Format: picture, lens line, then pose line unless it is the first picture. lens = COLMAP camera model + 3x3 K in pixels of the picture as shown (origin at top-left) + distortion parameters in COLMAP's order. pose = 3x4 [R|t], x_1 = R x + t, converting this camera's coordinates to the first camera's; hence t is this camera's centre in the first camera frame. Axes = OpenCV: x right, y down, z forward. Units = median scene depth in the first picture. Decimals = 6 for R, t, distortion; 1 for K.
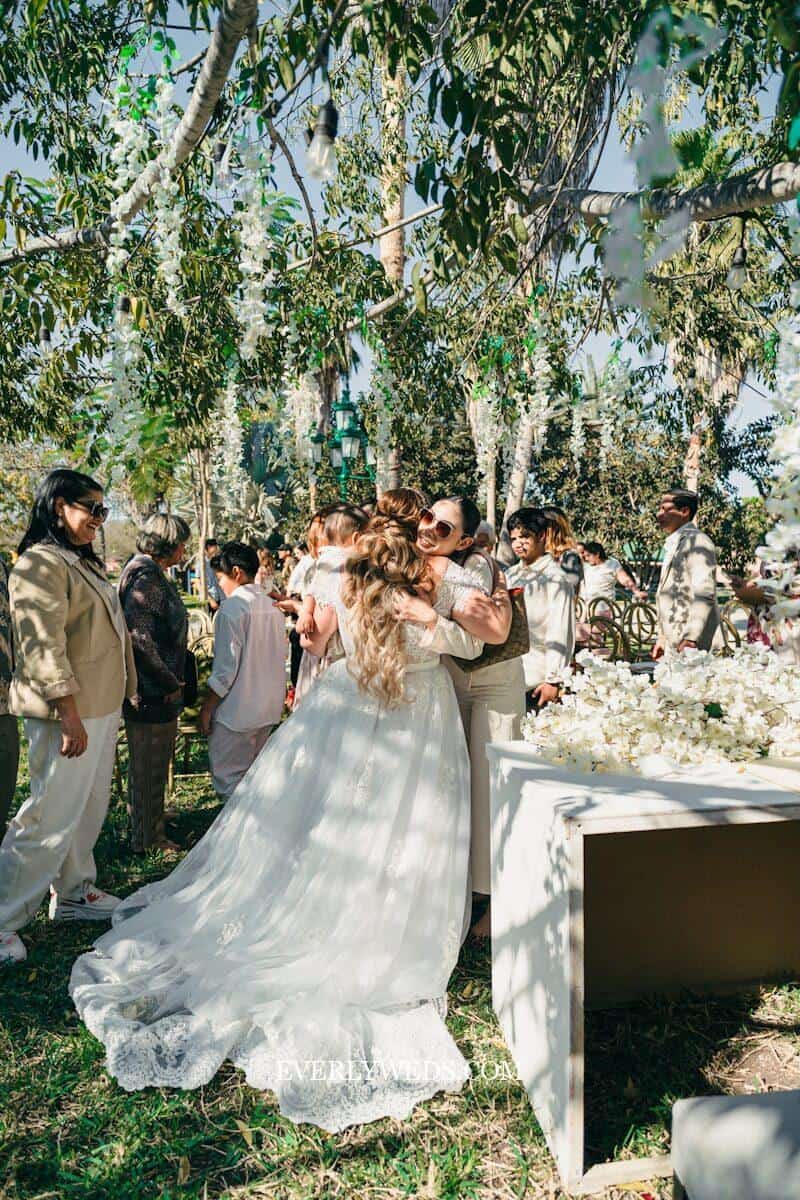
lens RADIAL K [[679.1, 0, 400.0], [0, 679.1, 600.0], [0, 0, 1]] dist [-0.000494, -0.000653]
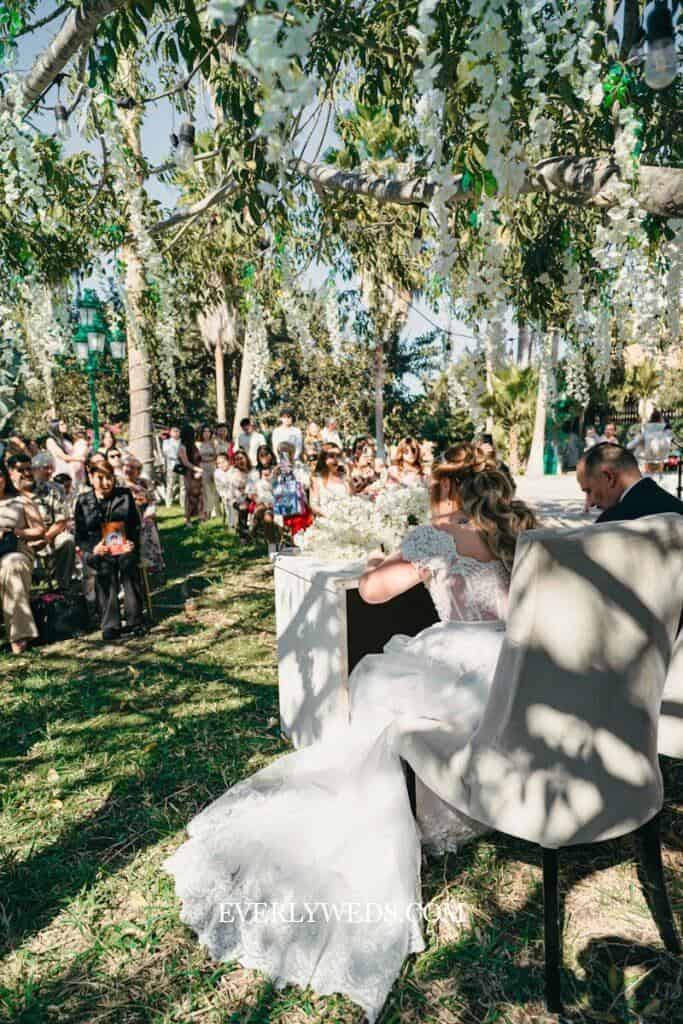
lens RADIAL K [[676.4, 0, 341.5], [0, 676.4, 512.0], [0, 0, 1]] dist [0.002045, 0.001043]
pose [[0.930852, -0.045685, 0.362530, -0.106564], [0.041624, 0.998952, 0.019010, 0.044589], [-0.363018, -0.002605, 0.931778, -0.161825]]
